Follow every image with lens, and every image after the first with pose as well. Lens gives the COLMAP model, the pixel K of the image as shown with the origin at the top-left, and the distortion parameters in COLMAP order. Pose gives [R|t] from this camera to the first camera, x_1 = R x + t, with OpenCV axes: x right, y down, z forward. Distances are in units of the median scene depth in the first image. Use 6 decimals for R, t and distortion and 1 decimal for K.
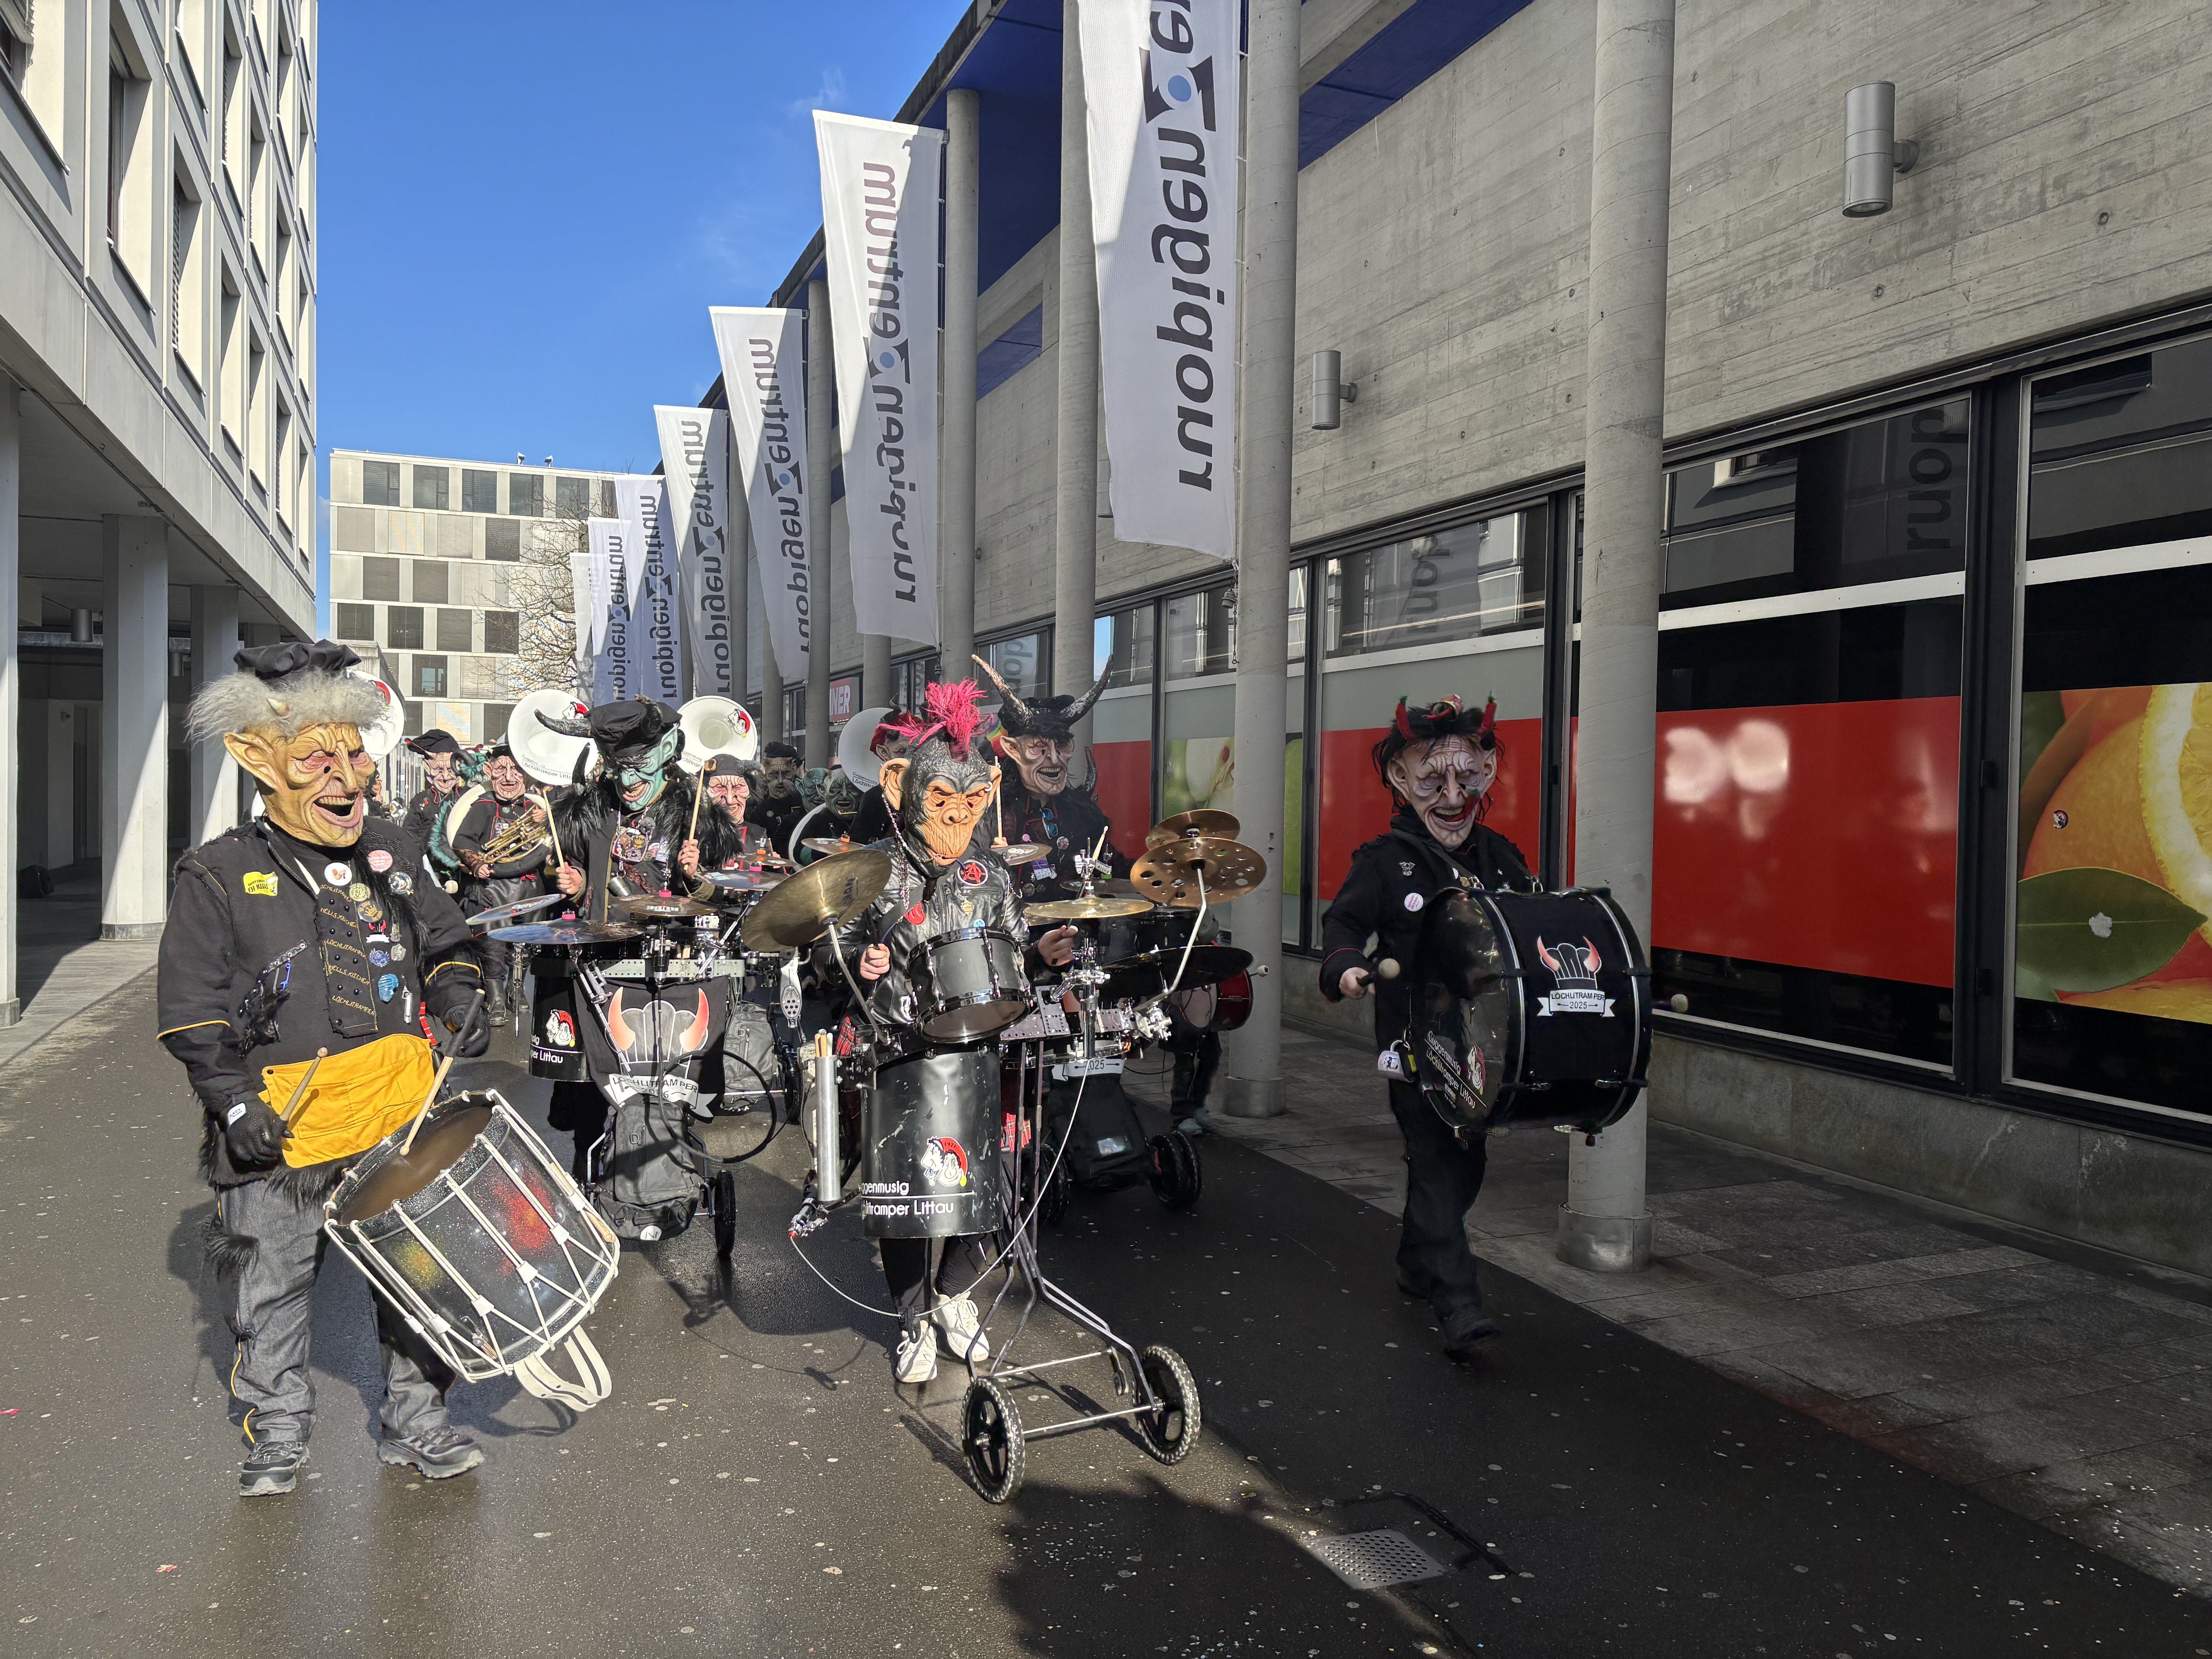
lens RADIAL K [[1662.0, 0, 1128.2], [0, 1662.0, 802.3], [0, 0, 1]] dist [0.069009, -0.074107]
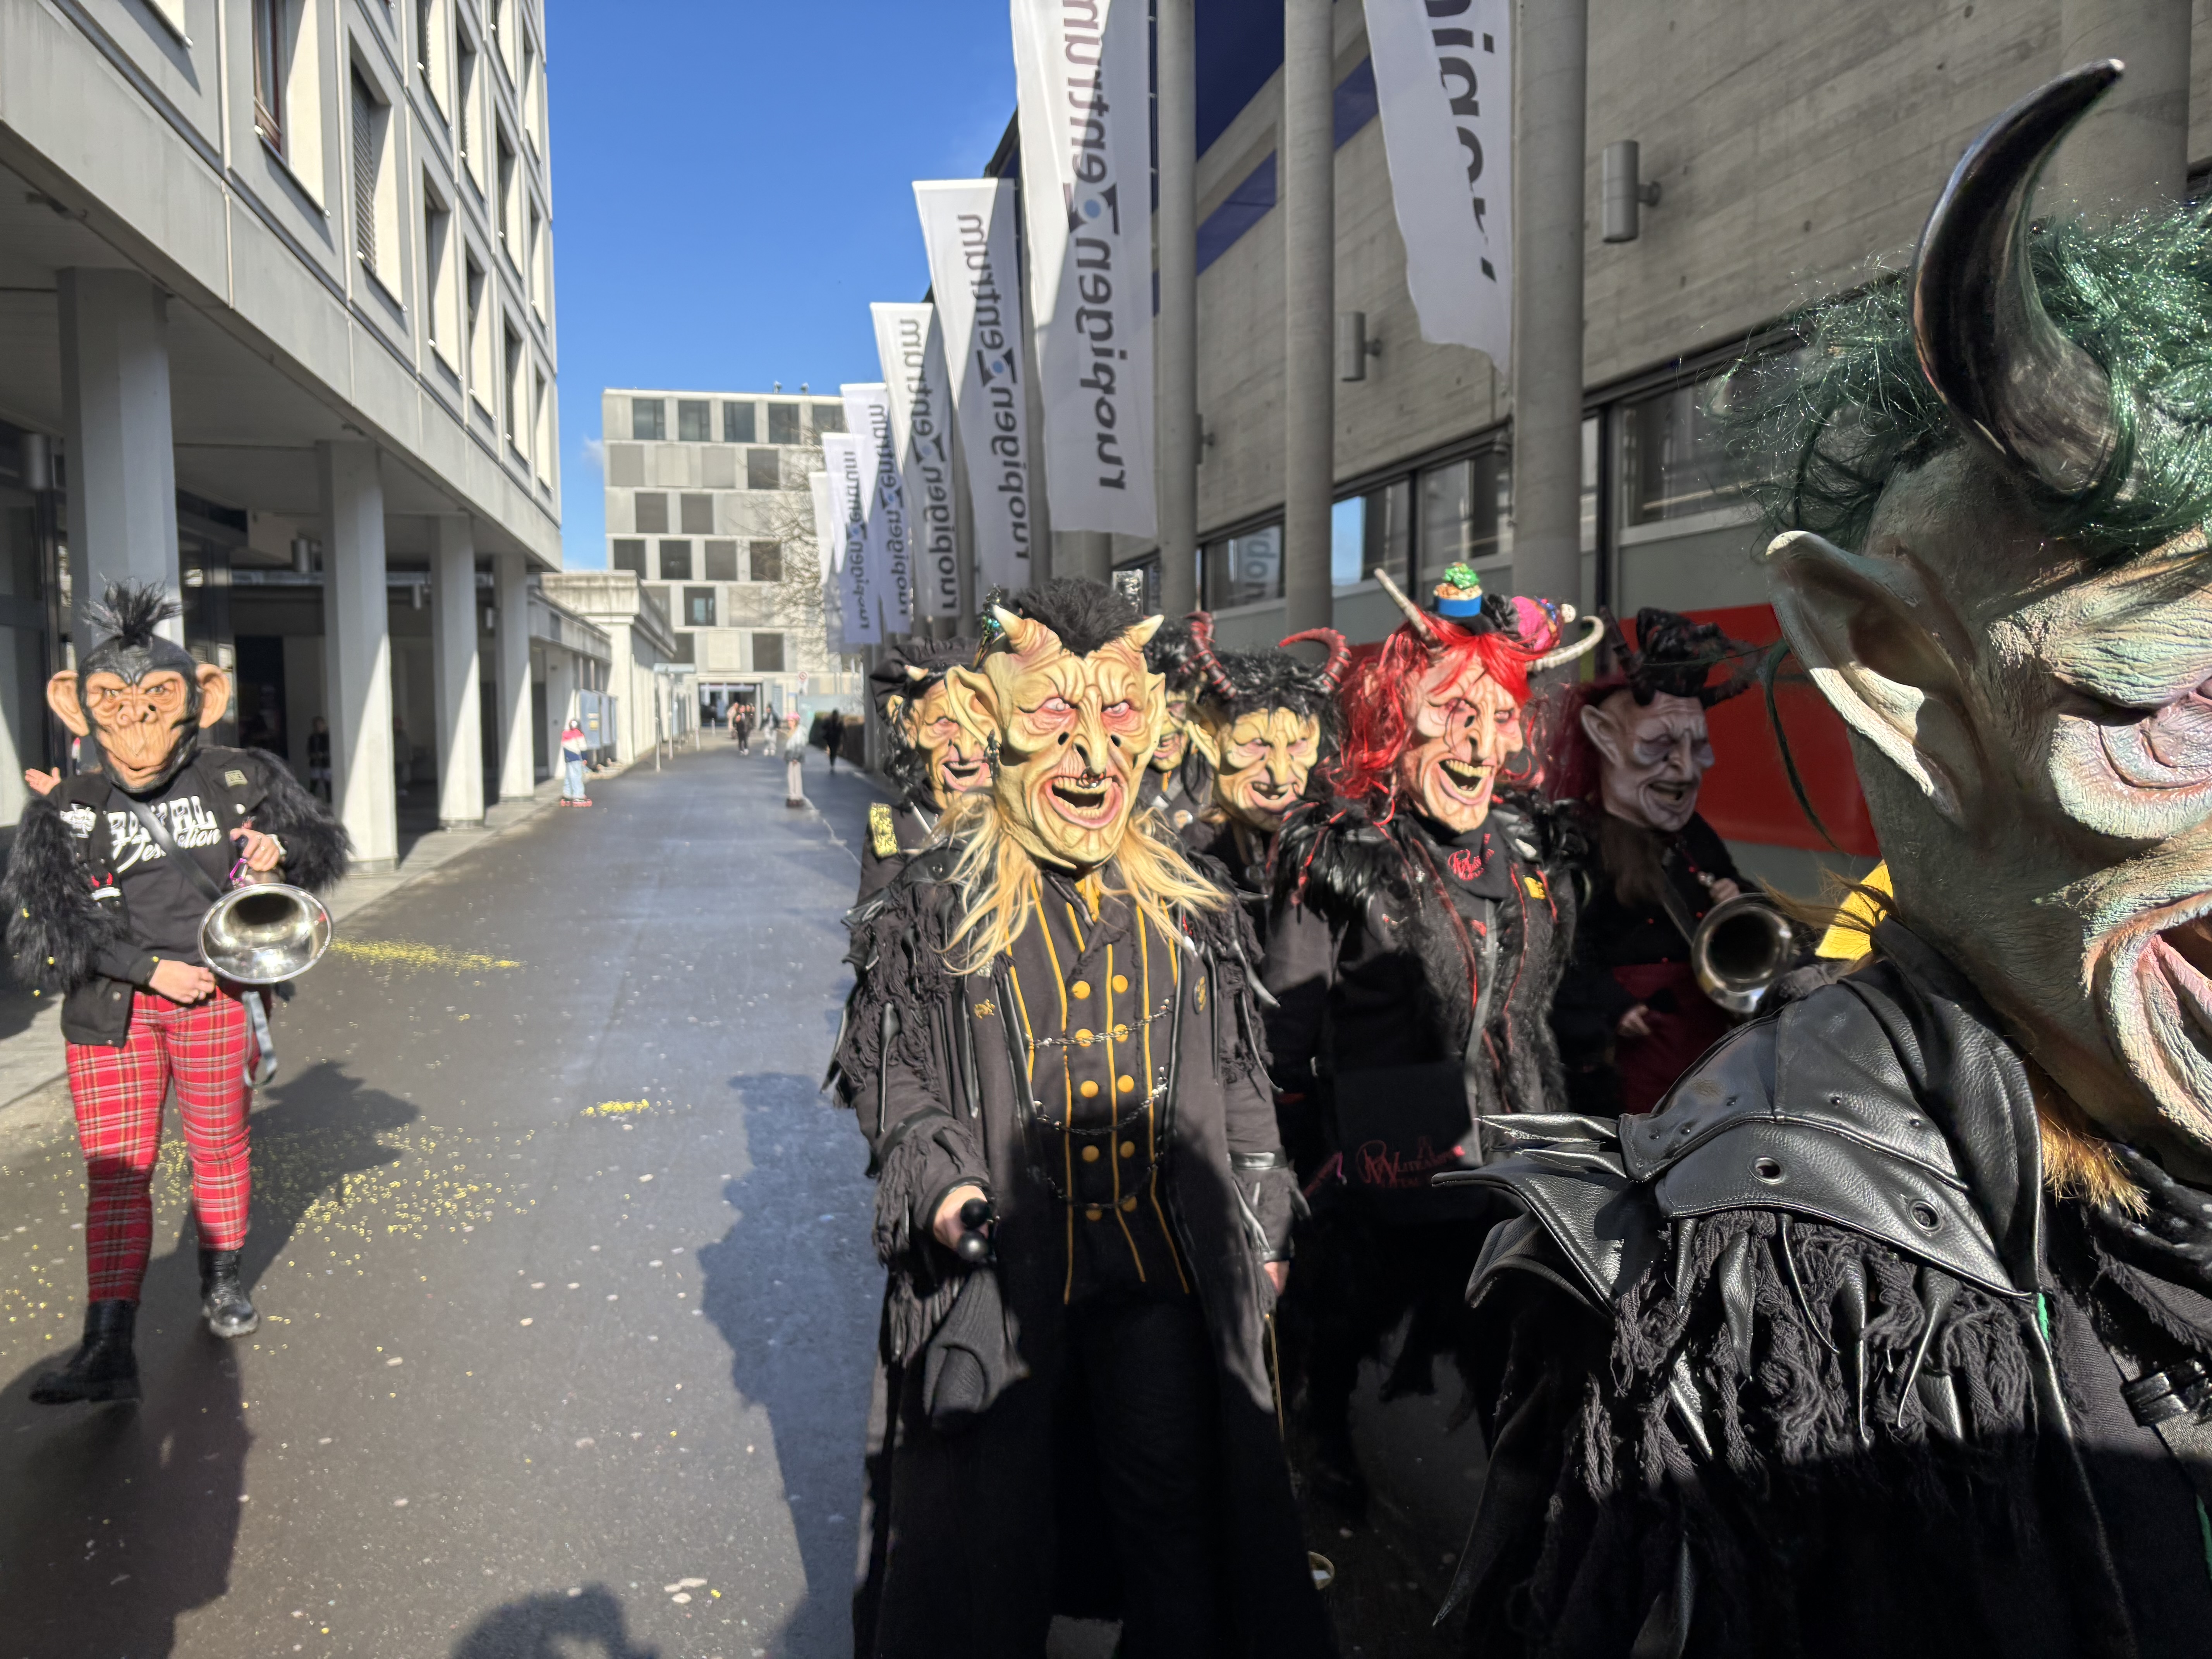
lens RADIAL K [[1661.3, 0, 1103.0], [0, 1661.3, 813.2], [0, 0, 1]] dist [0.022622, -0.000673]
pose [[0.985045, -0.014659, -0.171672, 0.005741], [0.024662, 0.998110, 0.056280, 0.000807], [0.170523, -0.059673, 0.983545, 0.133981]]
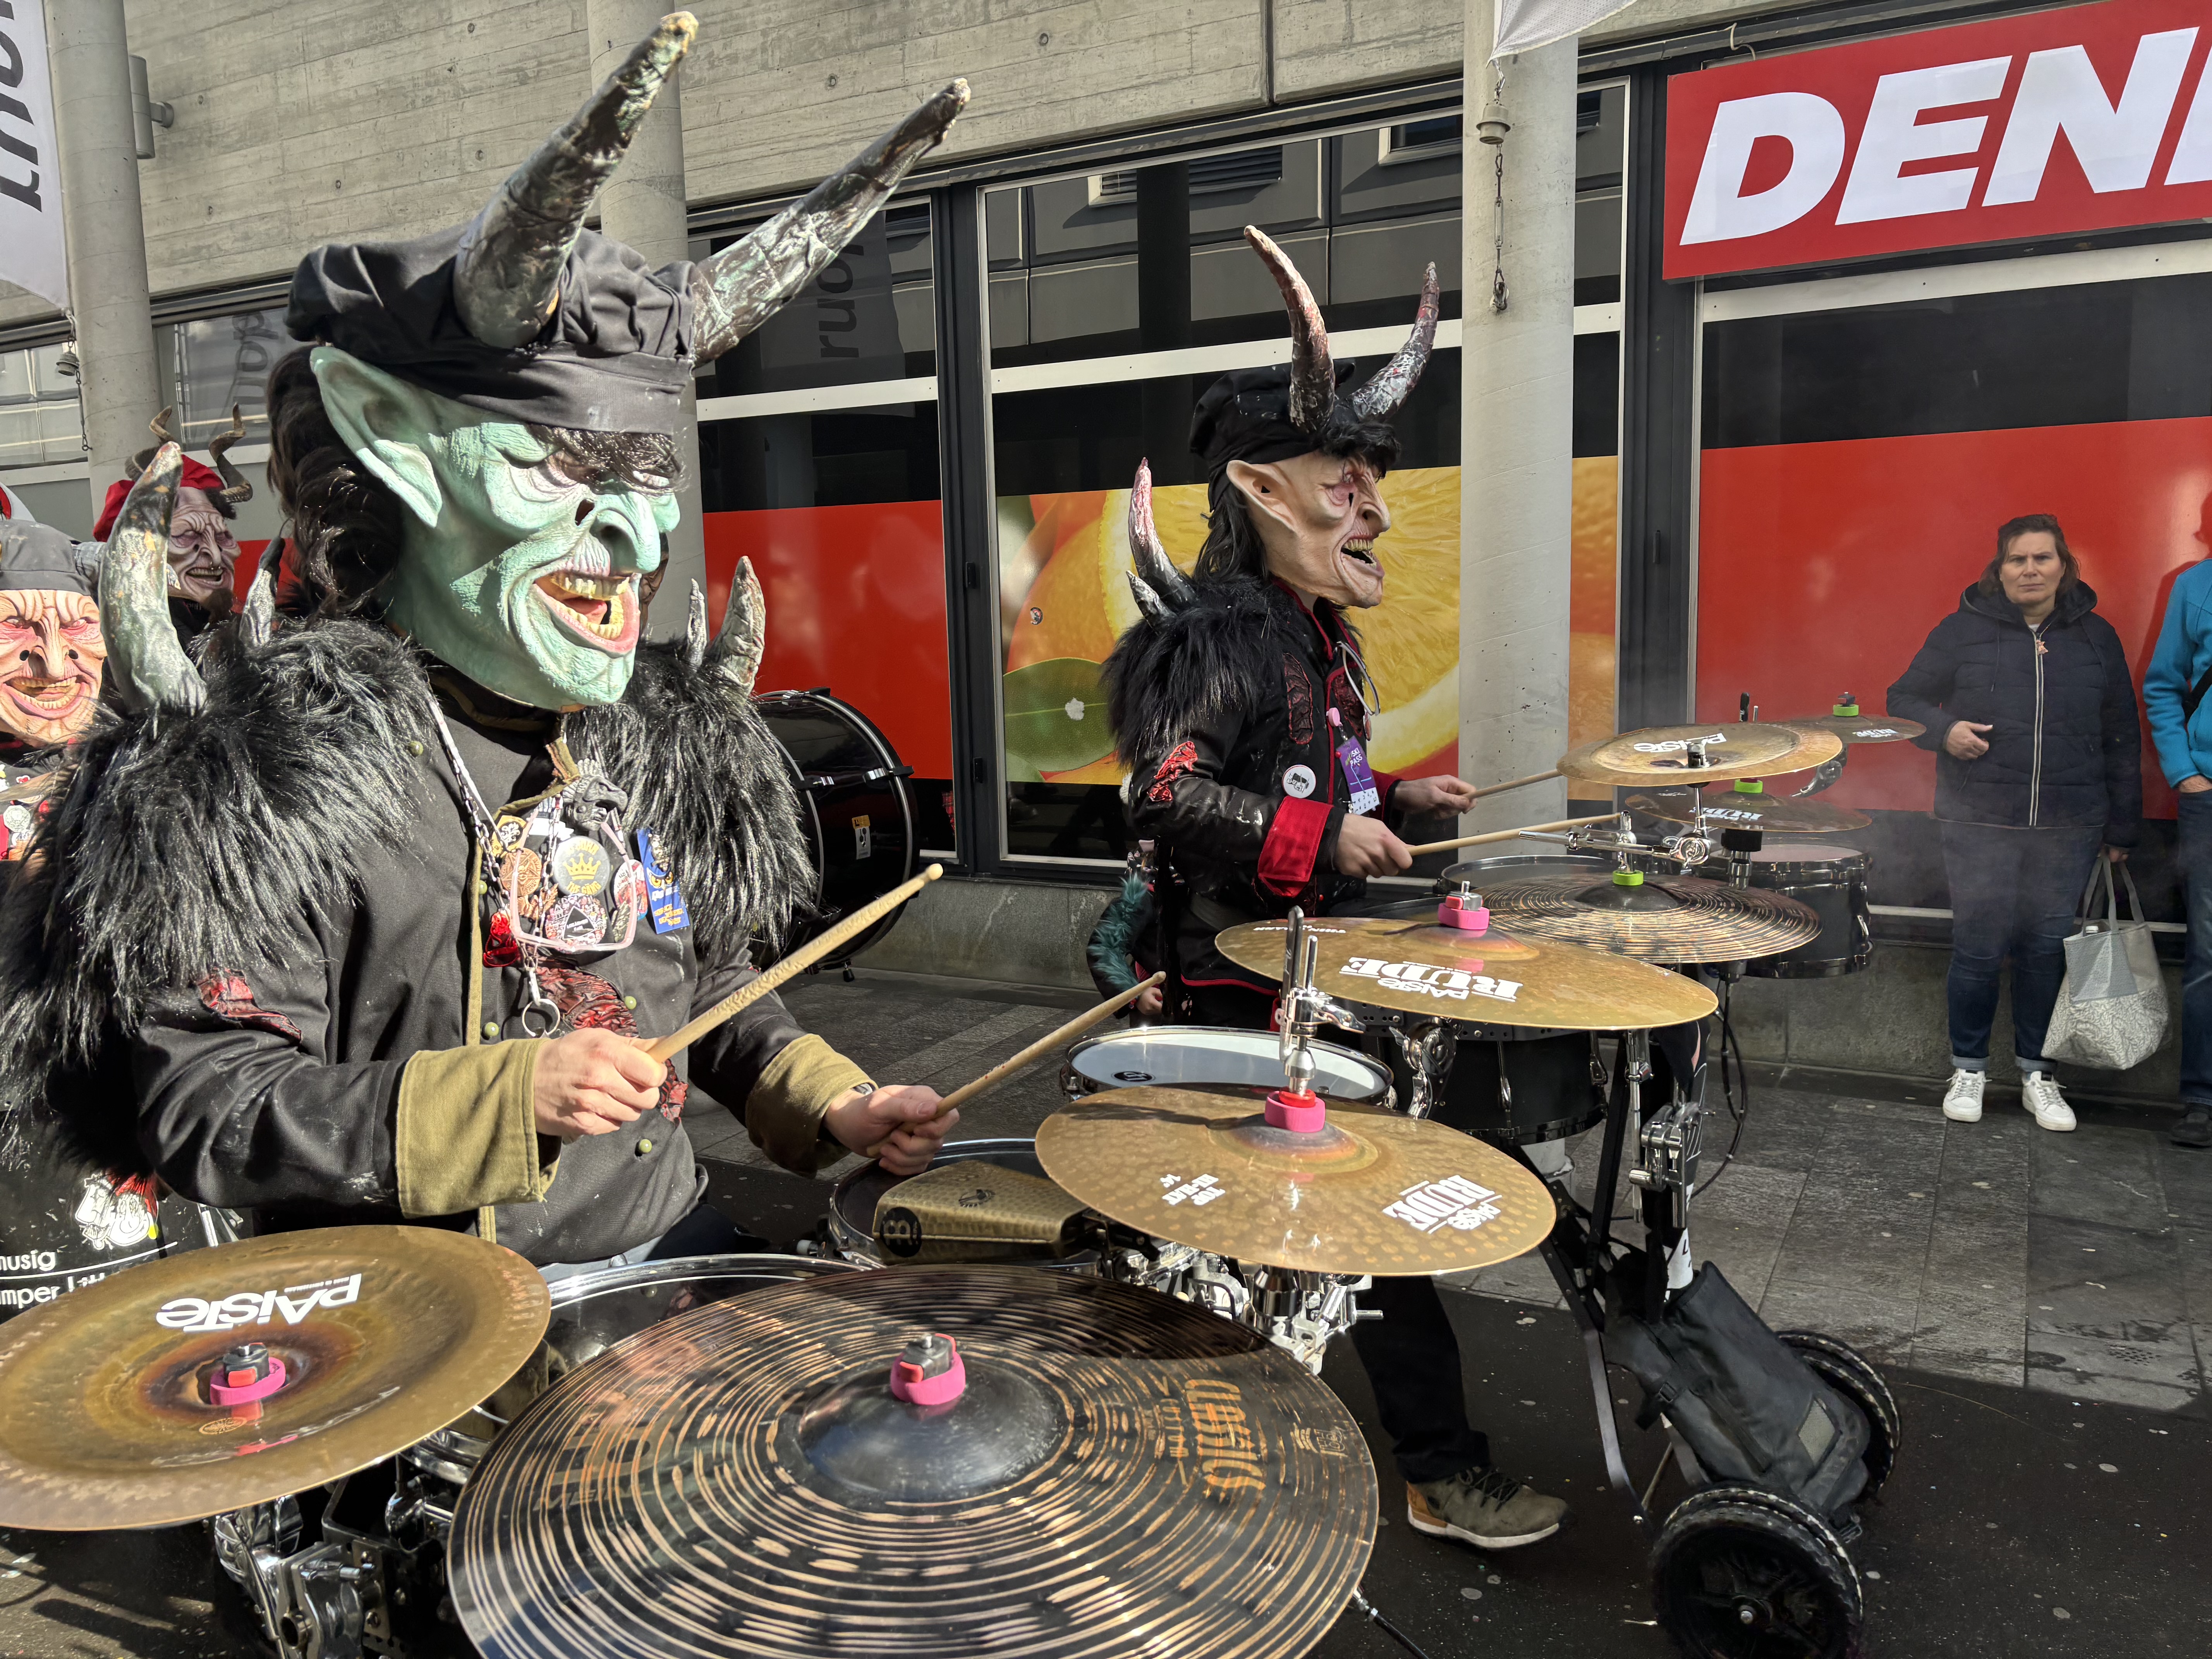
lens RADIAL K [[1656.9, 0, 1136.2], [0, 1656.9, 793.9], [0, 0, 1]] dist [0.060555, -0.074480]
pose [[0.768818, -0.106538, 0.630530, -0.044995], [0.042016, 0.992309, 0.116436, 0.001652], [-0.638086, -0.063026, 0.767382, 0.067387]]
